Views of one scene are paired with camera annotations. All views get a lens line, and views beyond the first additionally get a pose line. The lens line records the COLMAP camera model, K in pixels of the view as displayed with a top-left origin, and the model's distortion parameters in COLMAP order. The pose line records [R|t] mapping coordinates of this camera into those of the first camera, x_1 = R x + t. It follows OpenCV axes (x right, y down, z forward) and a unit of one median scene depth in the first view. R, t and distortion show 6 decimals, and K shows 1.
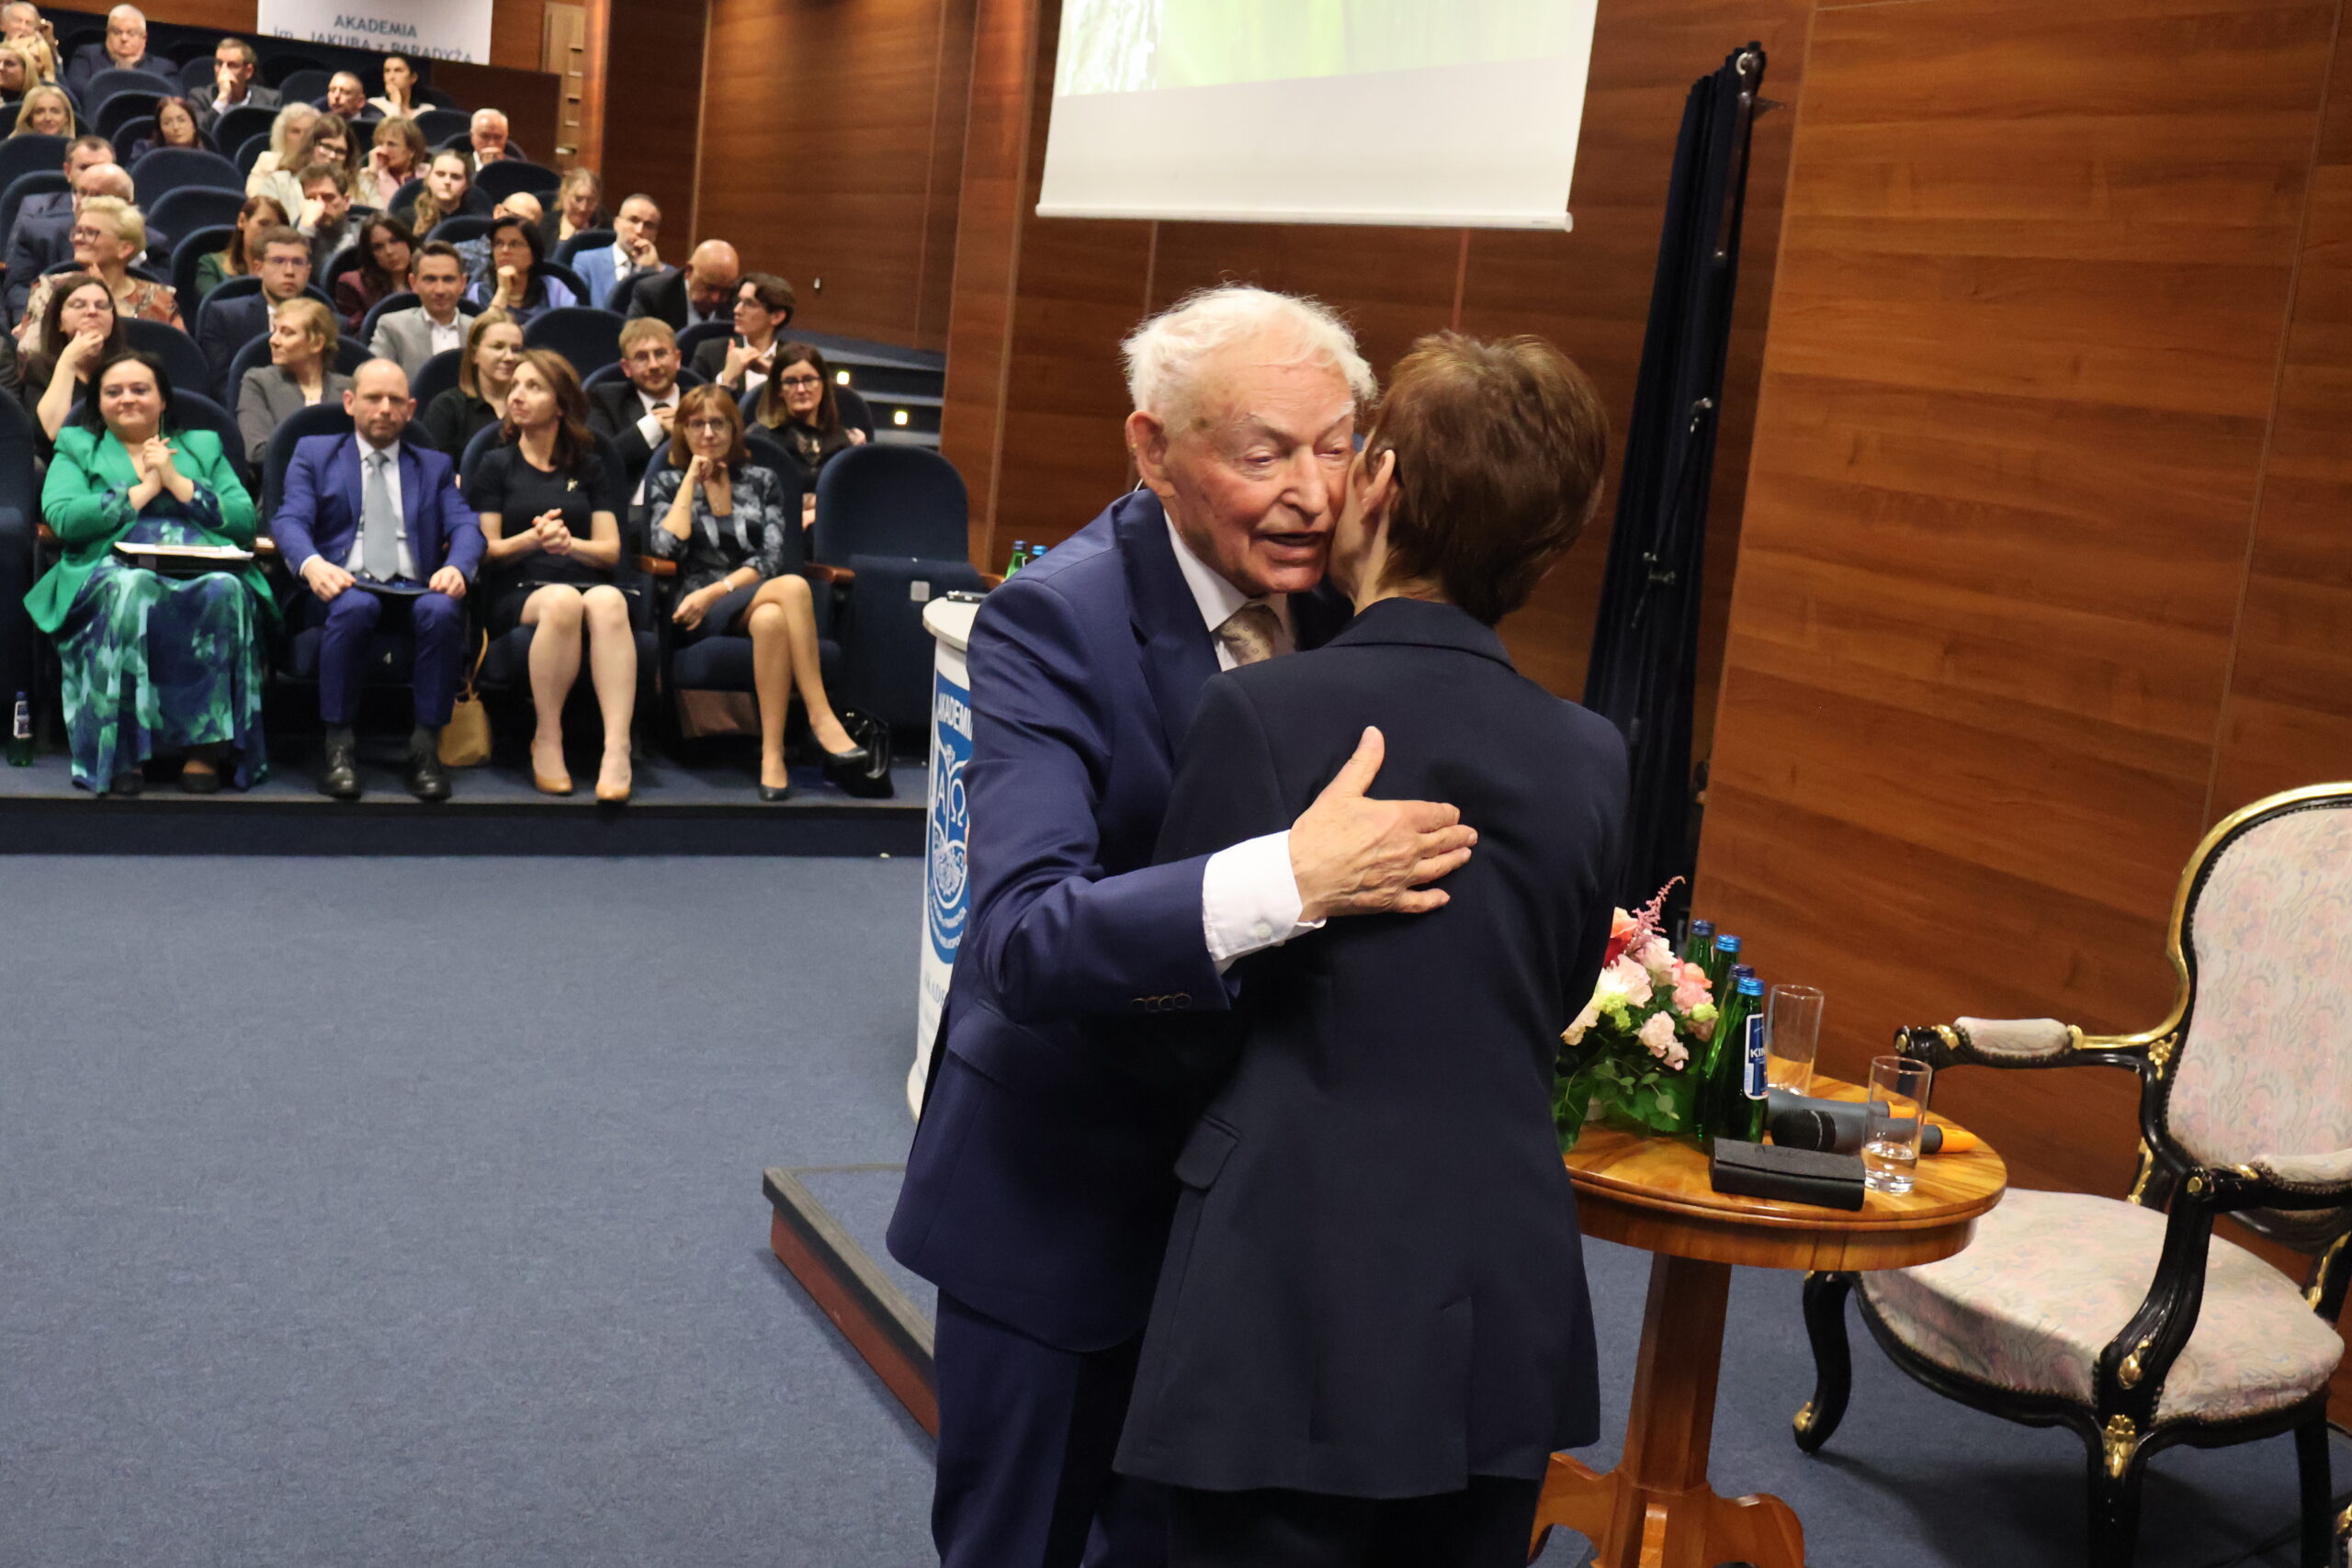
lens RADIAL K [[2688.1, 0, 1174.1], [0, 2688.1, 777.6], [0, 0, 1]] dist [0.014460, 0.000000]
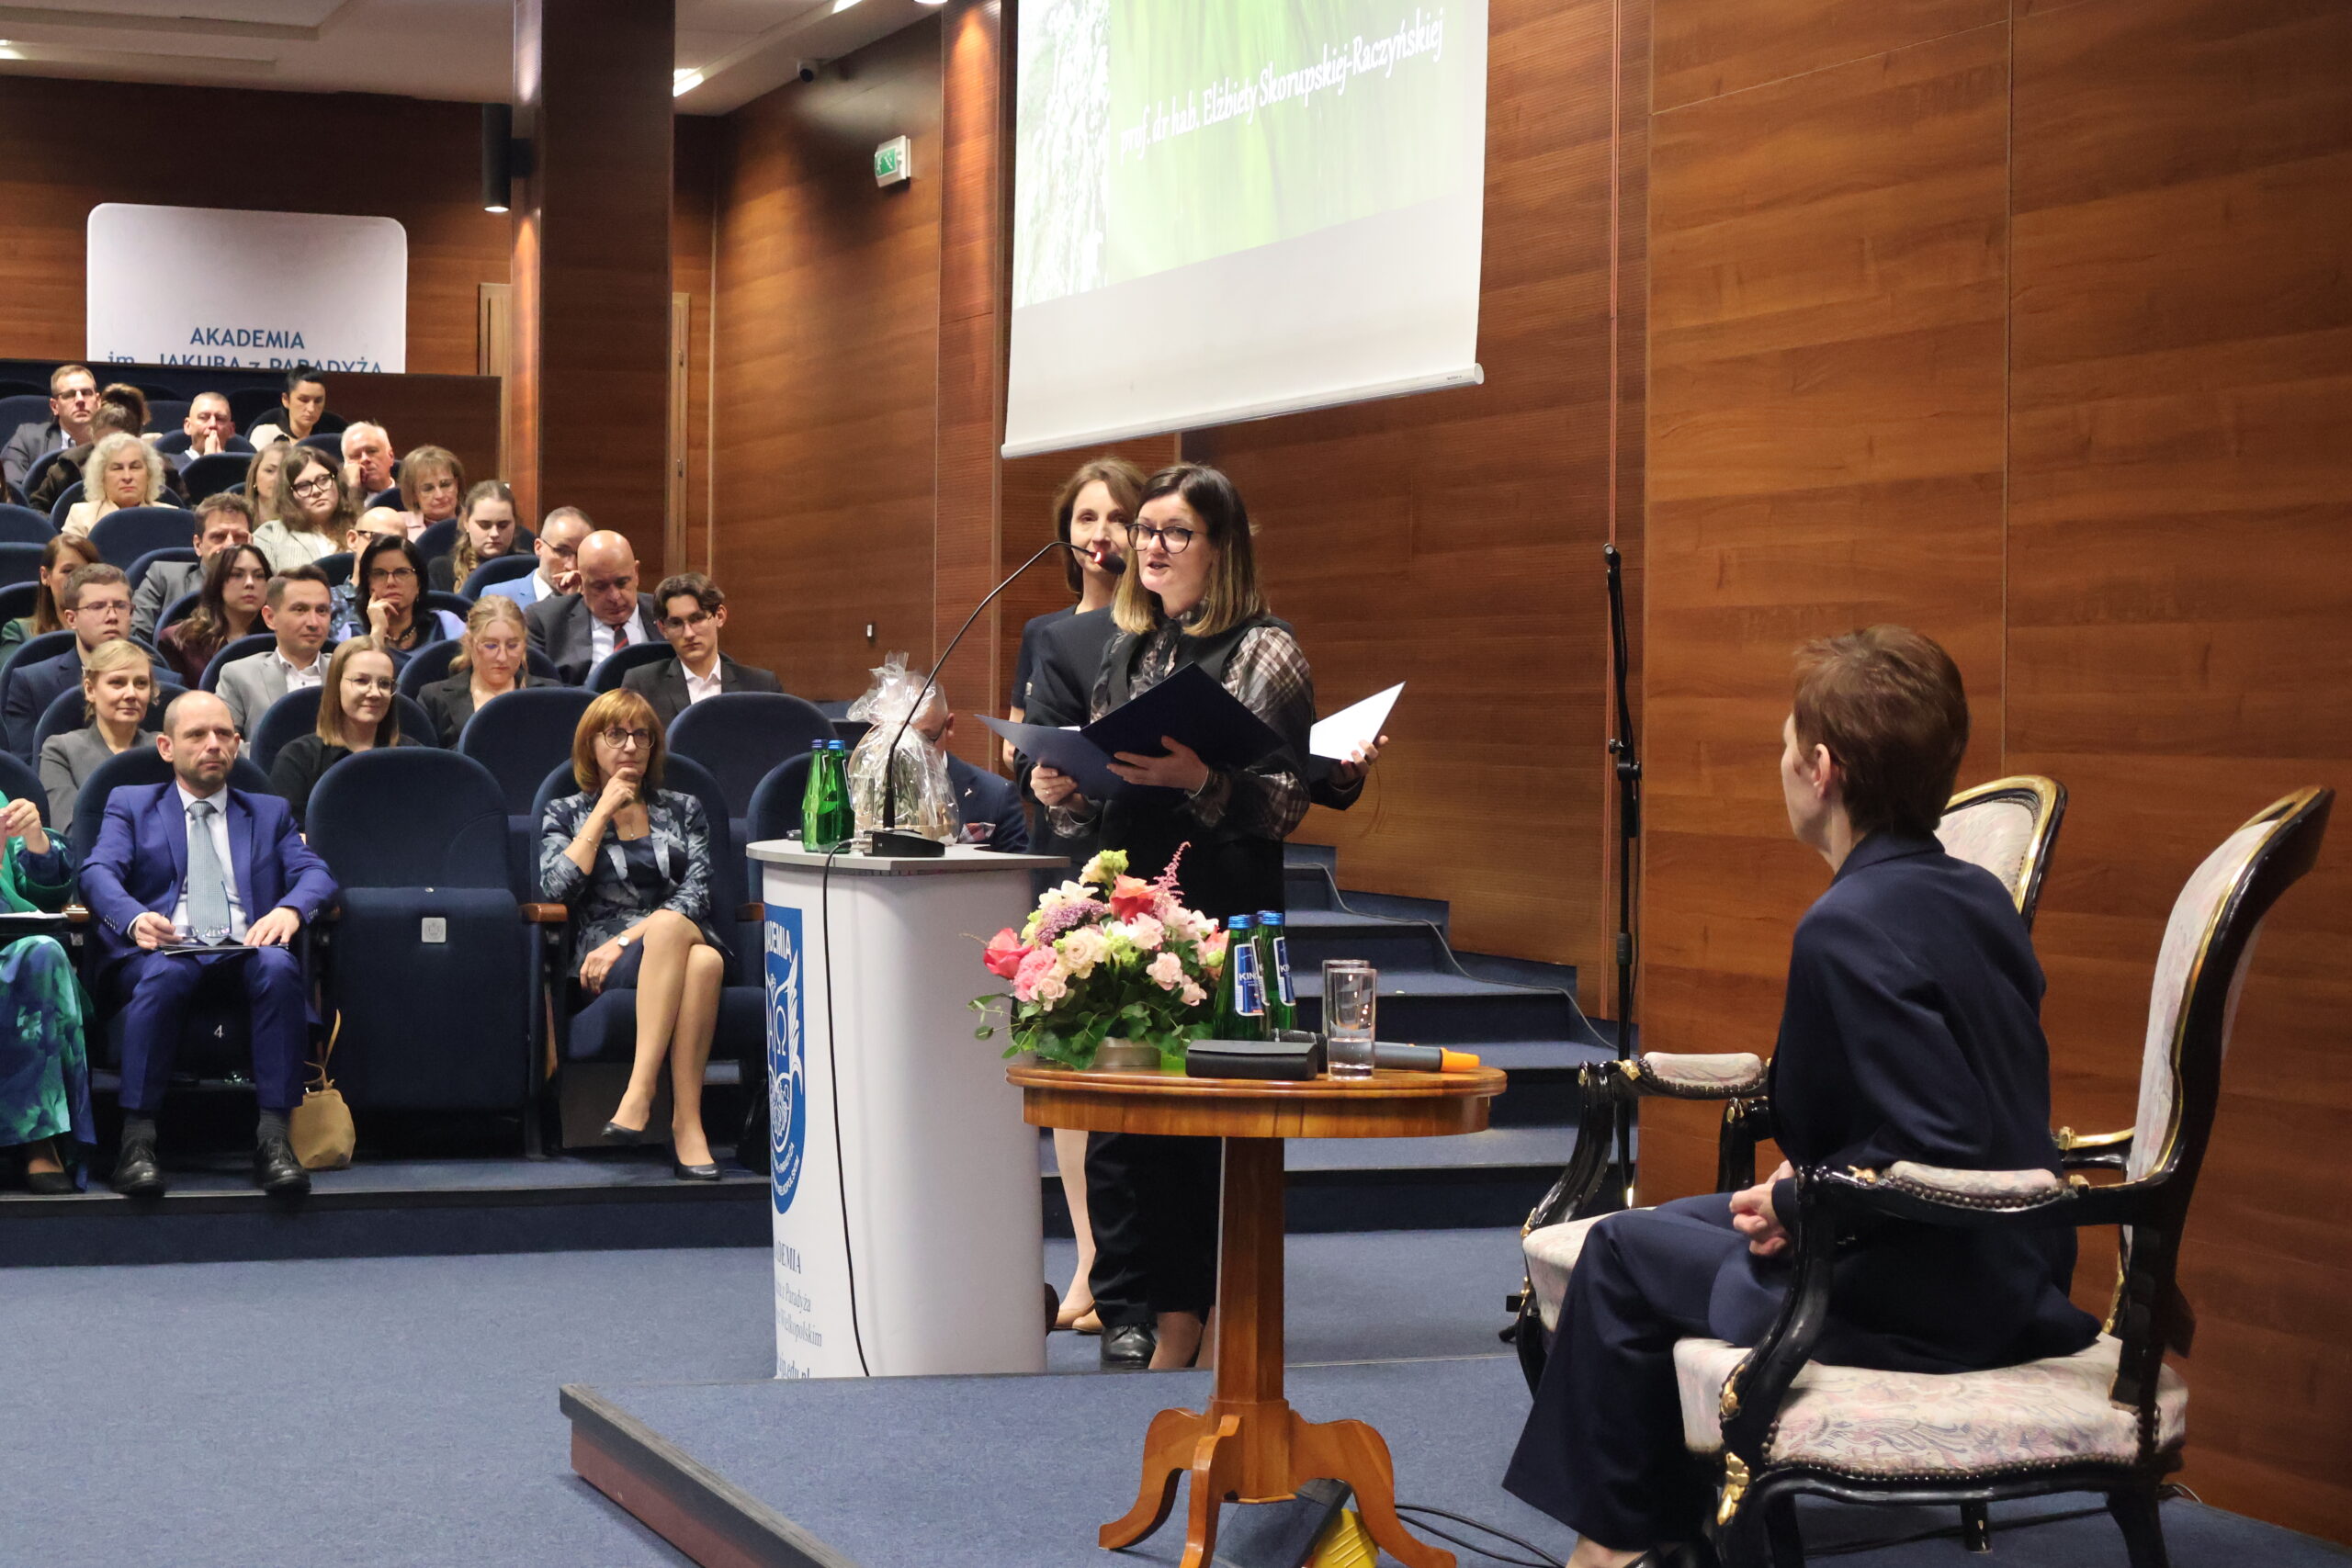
lens RADIAL K [[4675.8, 0, 1147.6], [0, 4675.8, 782.6], [0, 0, 1]] dist [0.015517, 0.000000]
pose [[0.990186, -0.085410, -0.110617, 0.236132], [0.066391, 0.983980, -0.165453, 0.204779], [0.122976, 0.156485, 0.979995, -0.587760]]
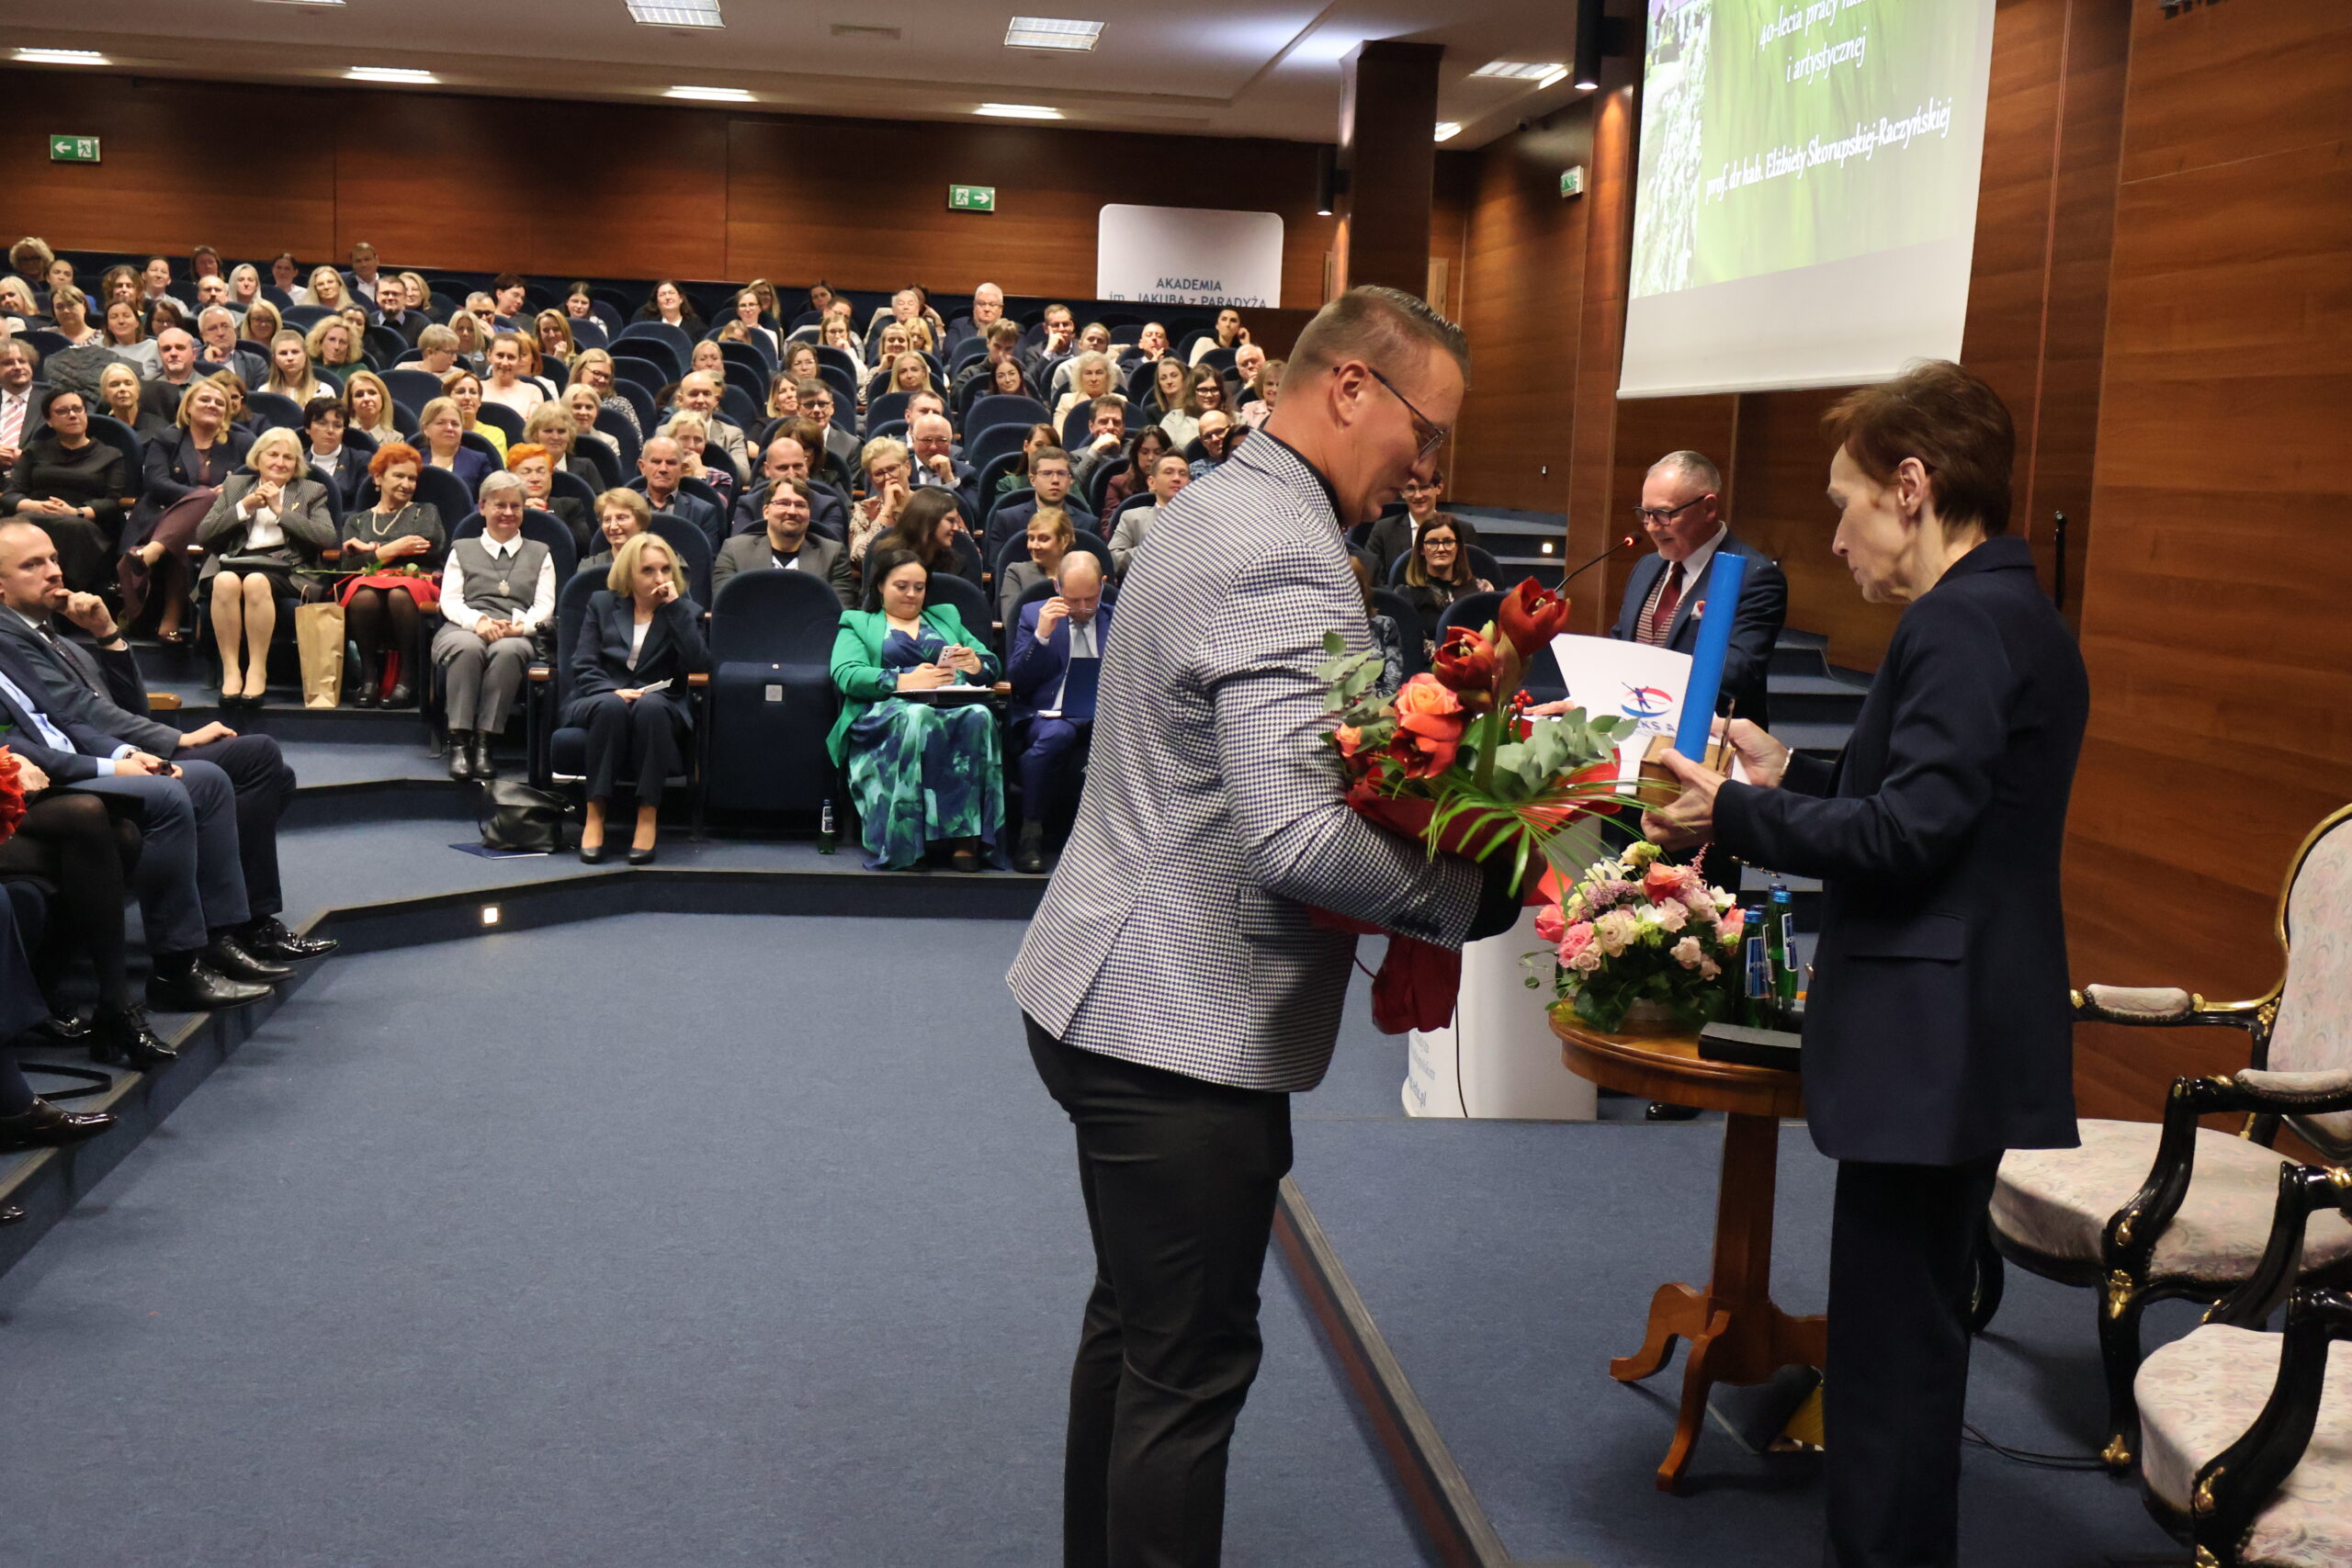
lens RADIAL K [[2477.0, 0, 1162.9], [0, 2477.0, 777.2], [0, 0, 1]] dist [0.002010, 0.000000]
pose [[0.944441, -0.019964, -0.328074, 0.202022], [-0.000496, 0.998066, -0.062163, 0.049617], [0.328680, 0.058872, 0.942604, -0.173223]]
